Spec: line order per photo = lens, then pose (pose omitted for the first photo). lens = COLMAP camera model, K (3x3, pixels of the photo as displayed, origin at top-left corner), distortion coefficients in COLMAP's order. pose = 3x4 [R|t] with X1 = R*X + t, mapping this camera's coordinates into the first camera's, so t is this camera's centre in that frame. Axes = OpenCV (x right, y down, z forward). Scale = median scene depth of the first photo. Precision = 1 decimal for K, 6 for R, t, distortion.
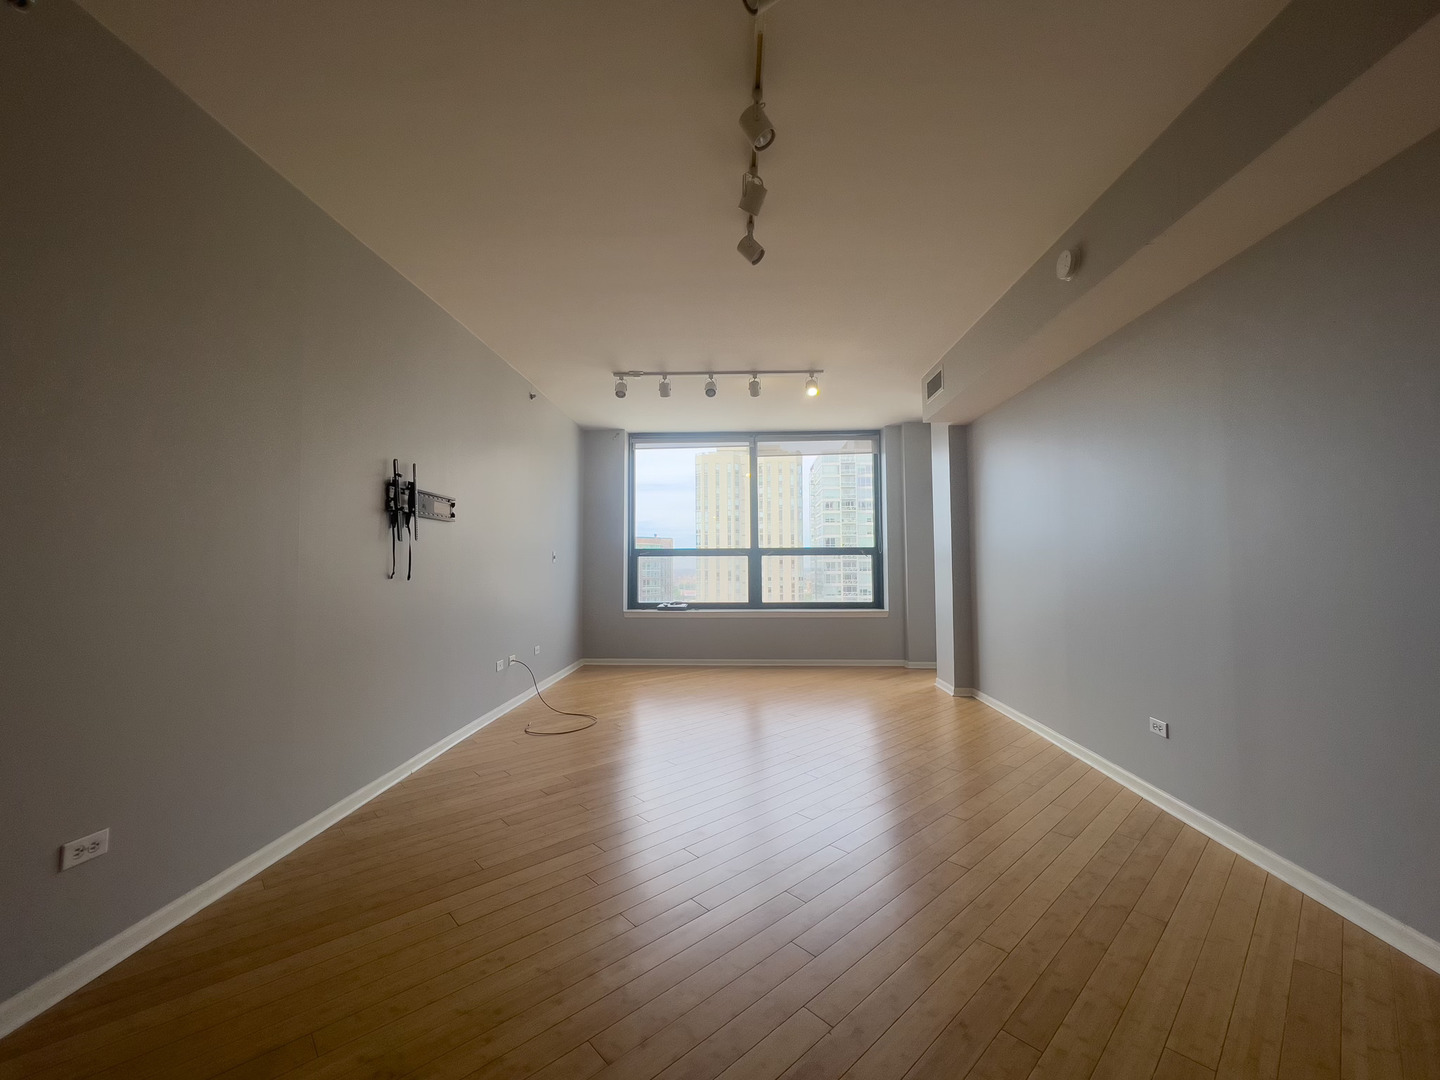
lens RADIAL K [[578.6, 0, 718.7], [0, 578.6, 539.6], [0, 0, 1]] dist [0.001172, 0.000150]
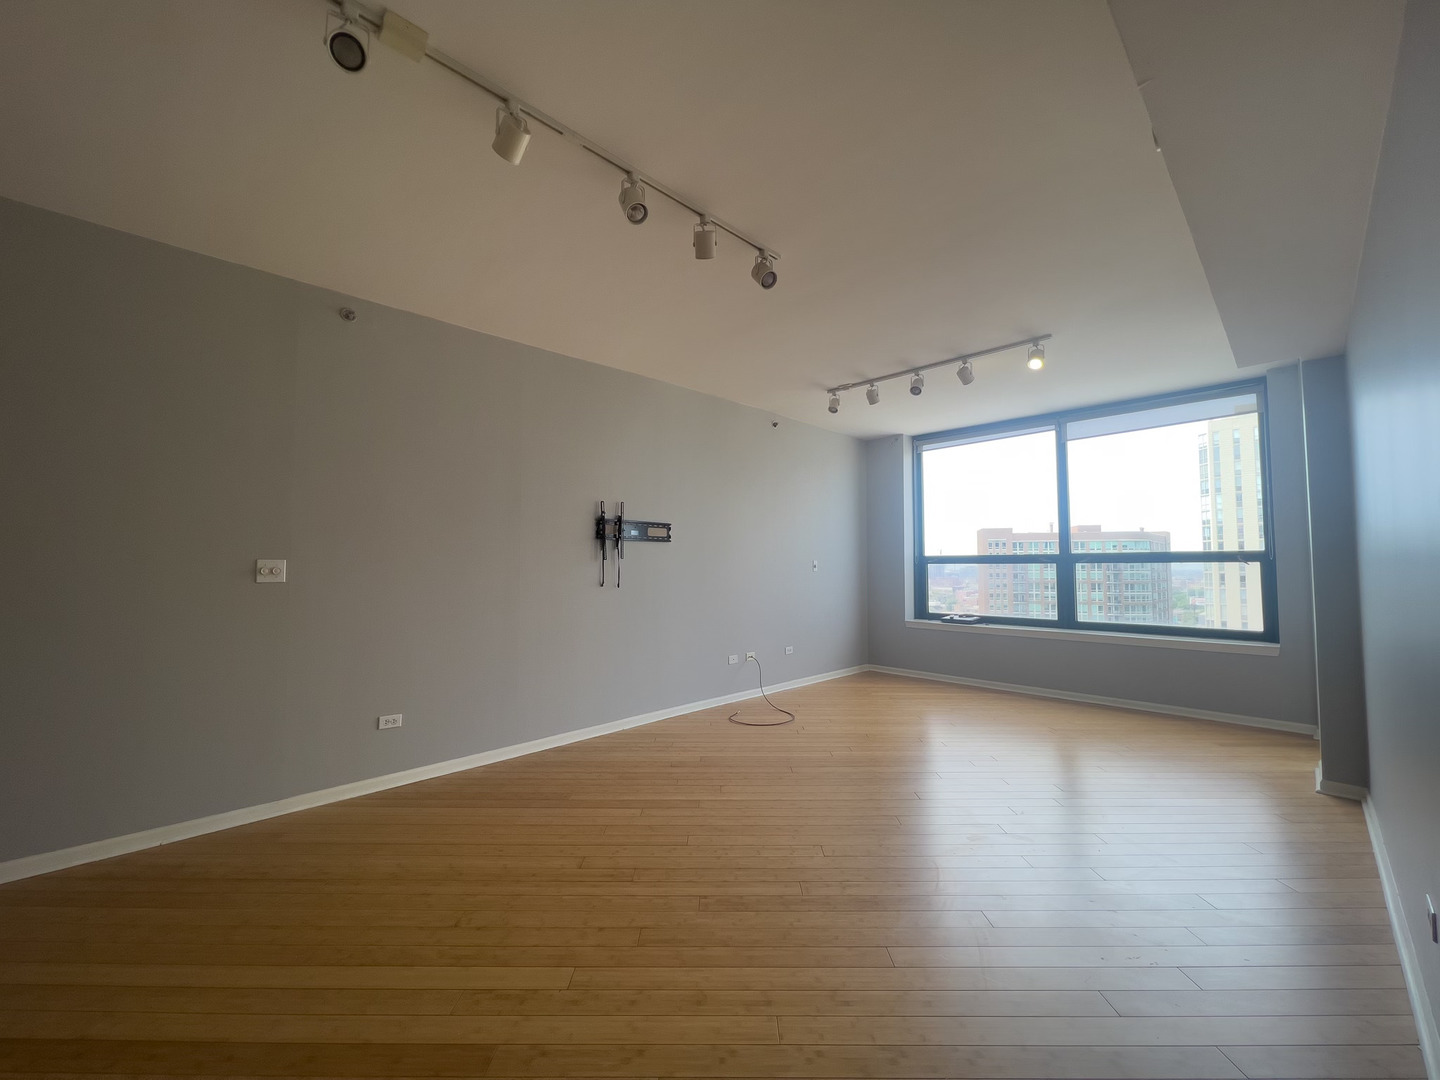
lens RADIAL K [[574.7, 0, 720.0], [0, 574.7, 540.0], [0, 0, 1]] dist [-0.001374, -0.000079]
pose [[0.731232, -0.027111, -0.681590, 0.264819], [0.027674, 0.999566, -0.010069, -0.010434], [0.681567, -0.011500, 0.731665, 0.078482]]
